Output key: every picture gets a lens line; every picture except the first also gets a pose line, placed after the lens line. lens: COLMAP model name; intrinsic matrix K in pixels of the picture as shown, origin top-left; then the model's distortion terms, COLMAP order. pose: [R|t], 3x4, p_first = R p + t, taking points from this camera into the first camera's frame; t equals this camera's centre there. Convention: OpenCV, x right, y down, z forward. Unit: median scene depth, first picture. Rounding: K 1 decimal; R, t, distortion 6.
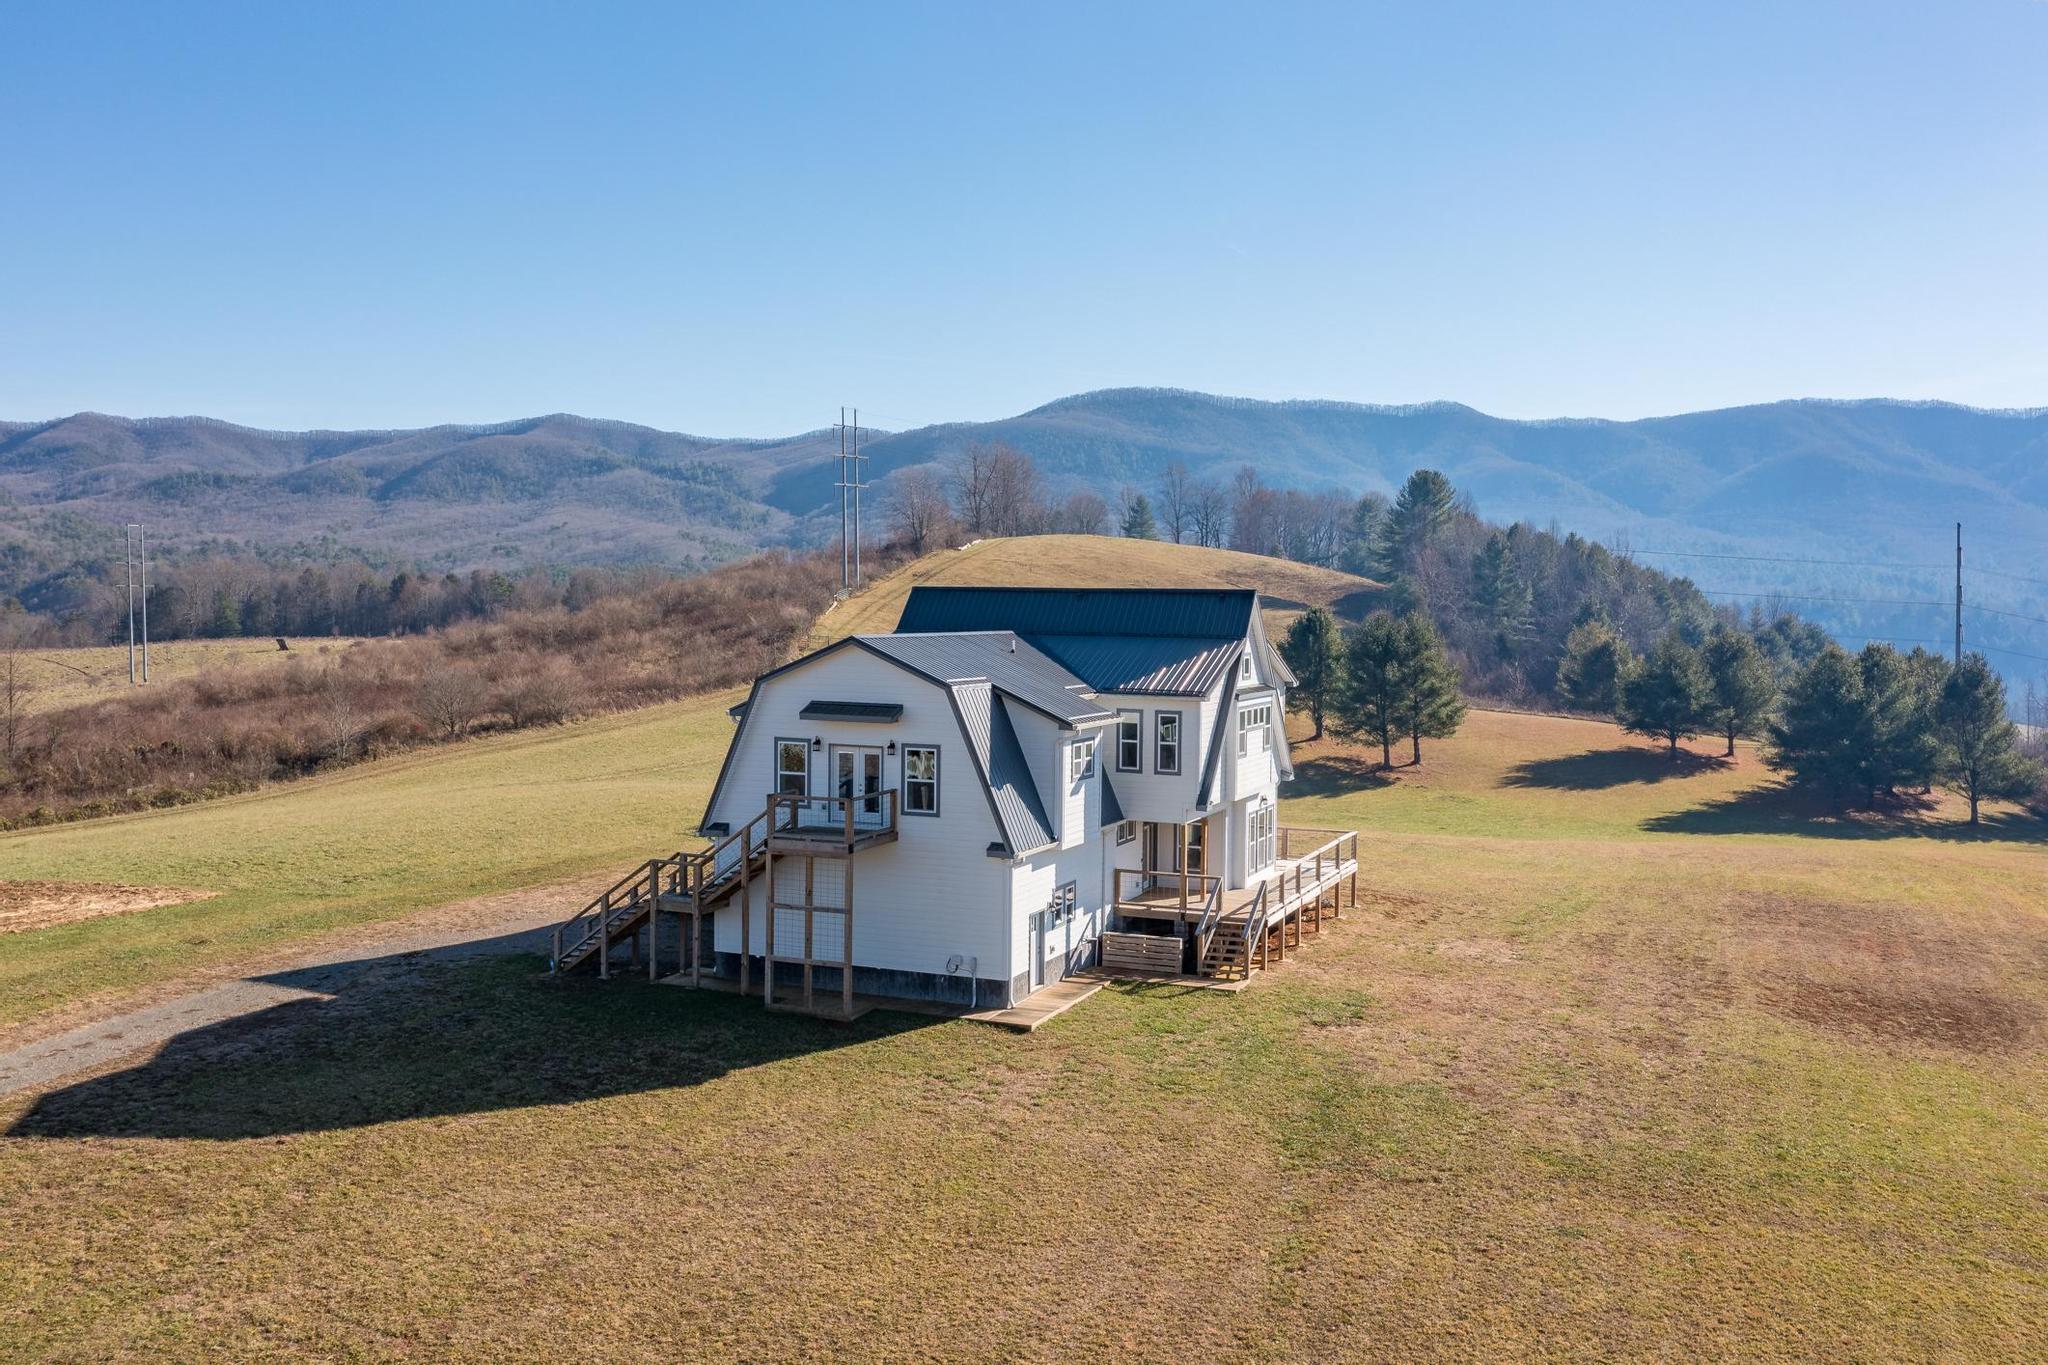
lens RADIAL K [[1726.6, 0, 1068.4], [0, 1726.6, 627.5], [0, 0, 1]] dist [-0.053488, 0.007206]
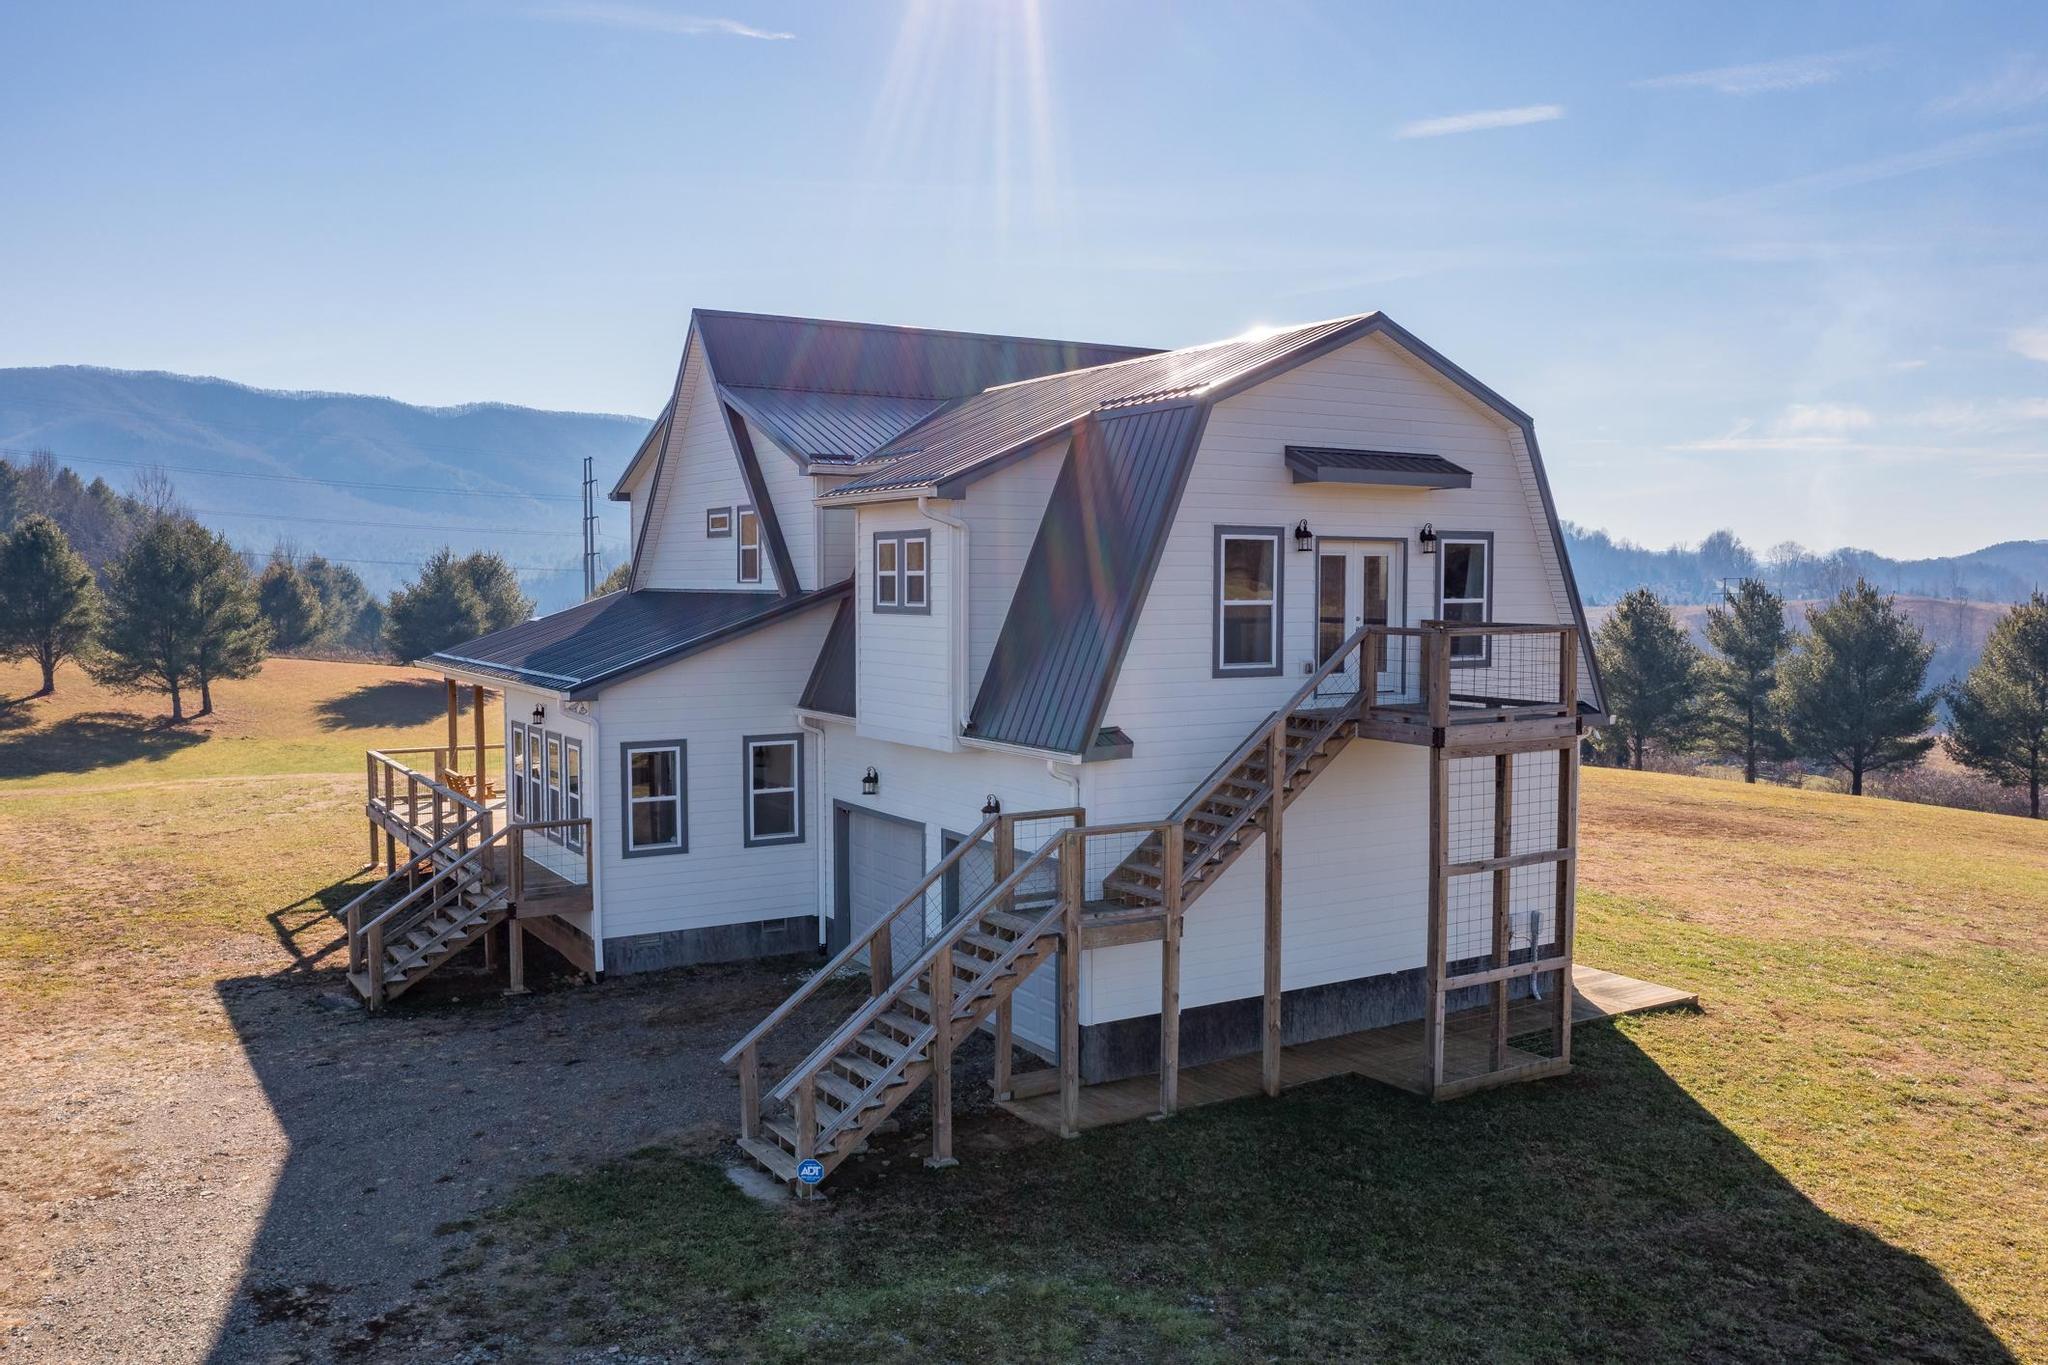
lens RADIAL K [[1624.3, 0, 967.1], [0, 1624.3, 665.7], [0, 0, 1]] dist [-0.038470, 0.000901]
pose [[0.589549, -0.053117, 0.805984, -0.195663], [0.020707, 0.998501, 0.050658, 0.027244], [-0.807467, -0.013176, 0.589766, 0.281157]]
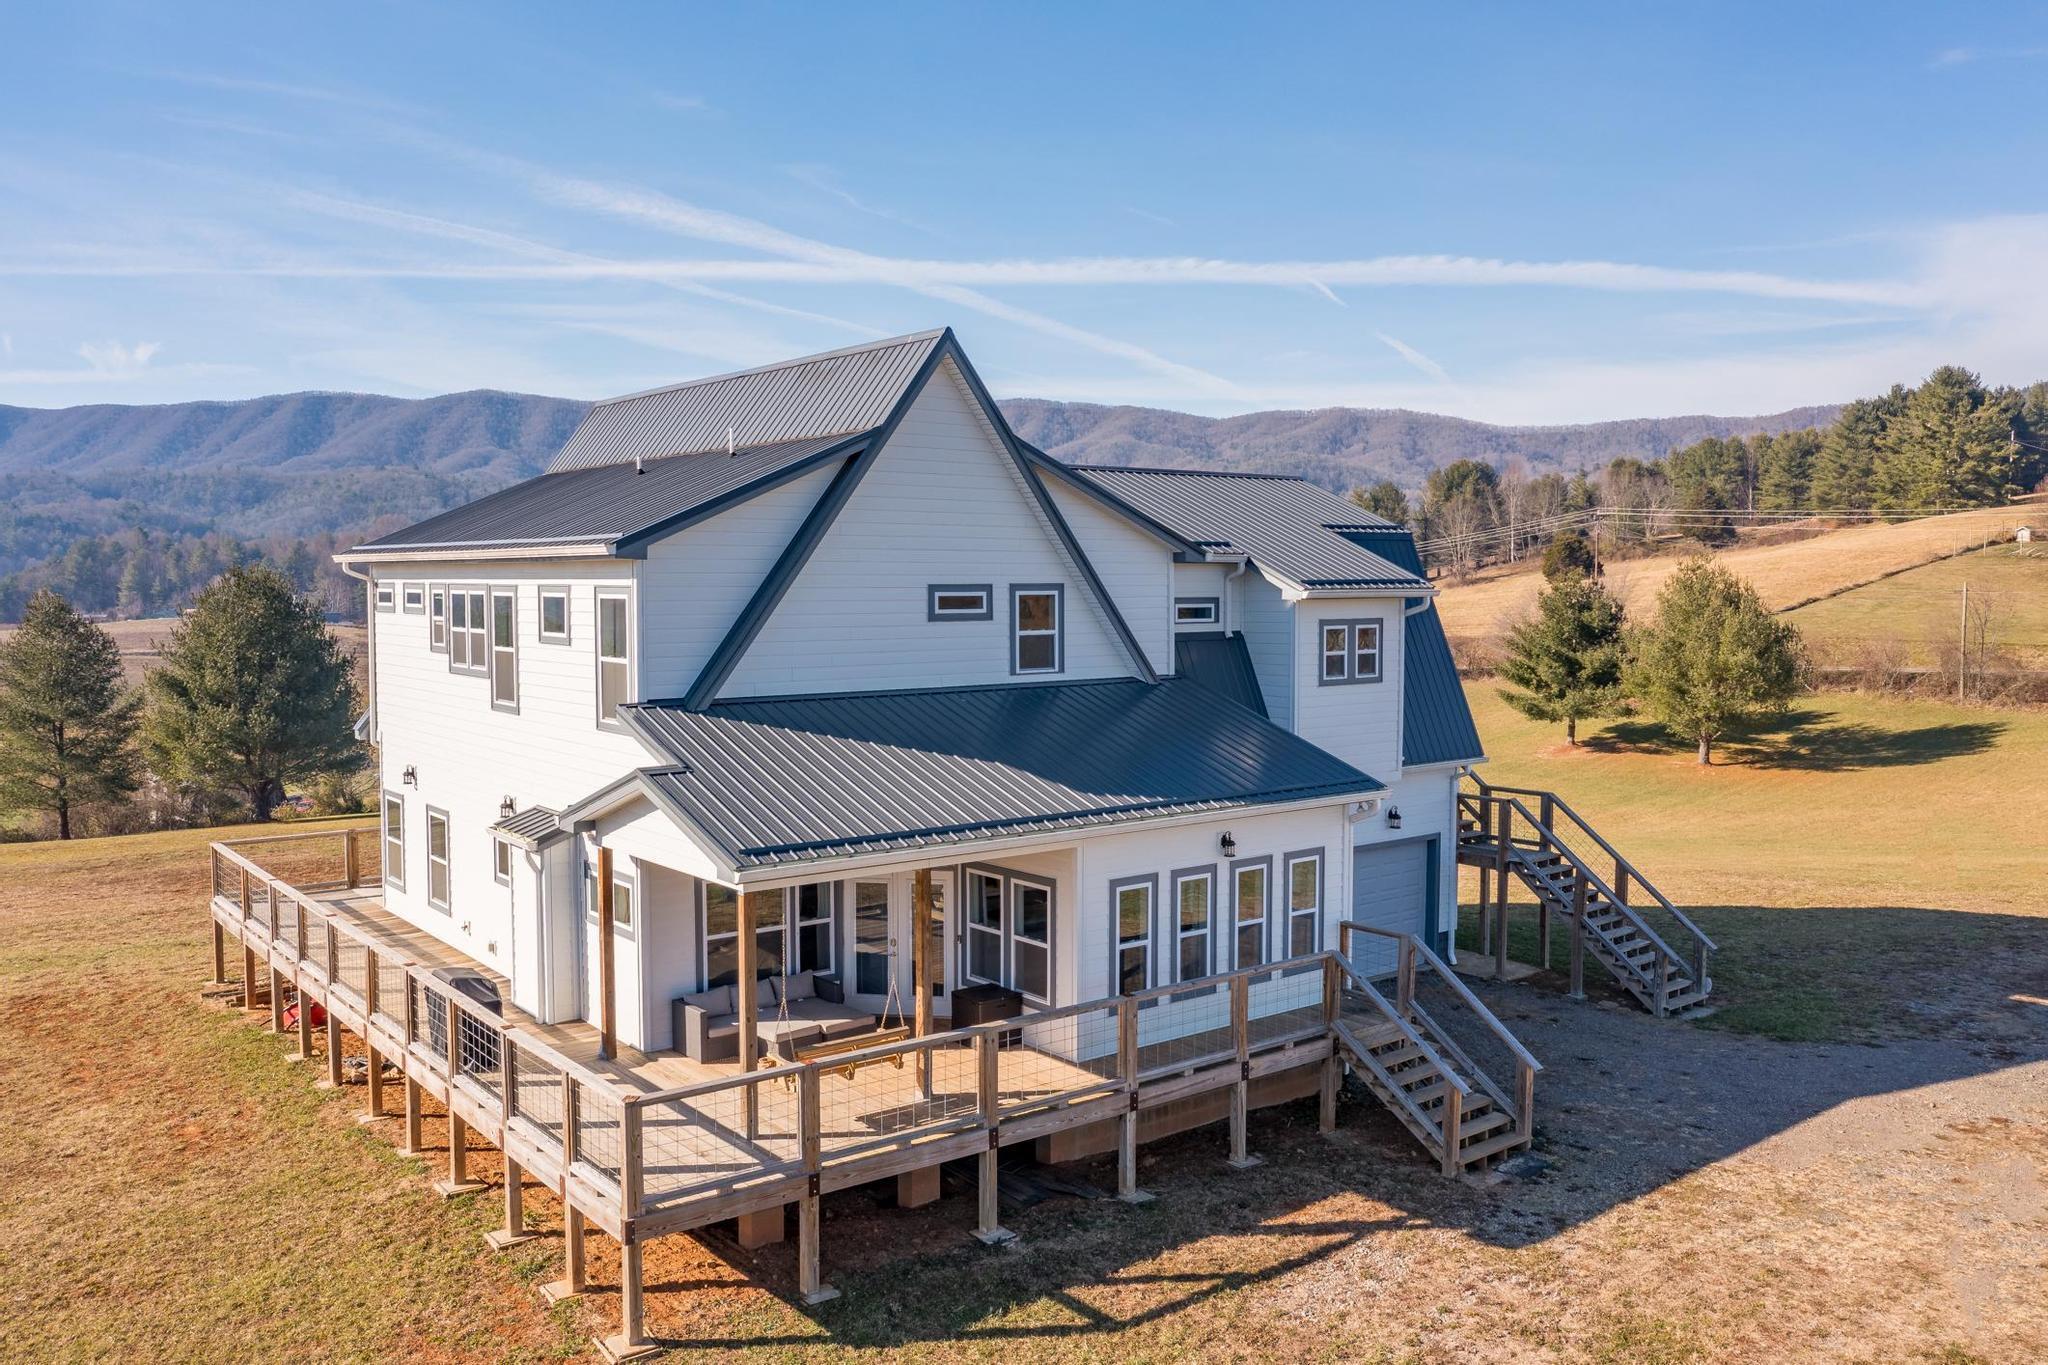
lens RADIAL K [[1611.3, 0, 1043.1], [0, 1611.3, 661.5], [0, 0, 1]] dist [-0.033798, 0.012073]
pose [[-0.889054, -0.036733, 0.456326, -0.125237], [-0.002600, 0.997165, 0.075204, 0.011647], [-0.457795, 0.065674, -0.886629, 0.588101]]
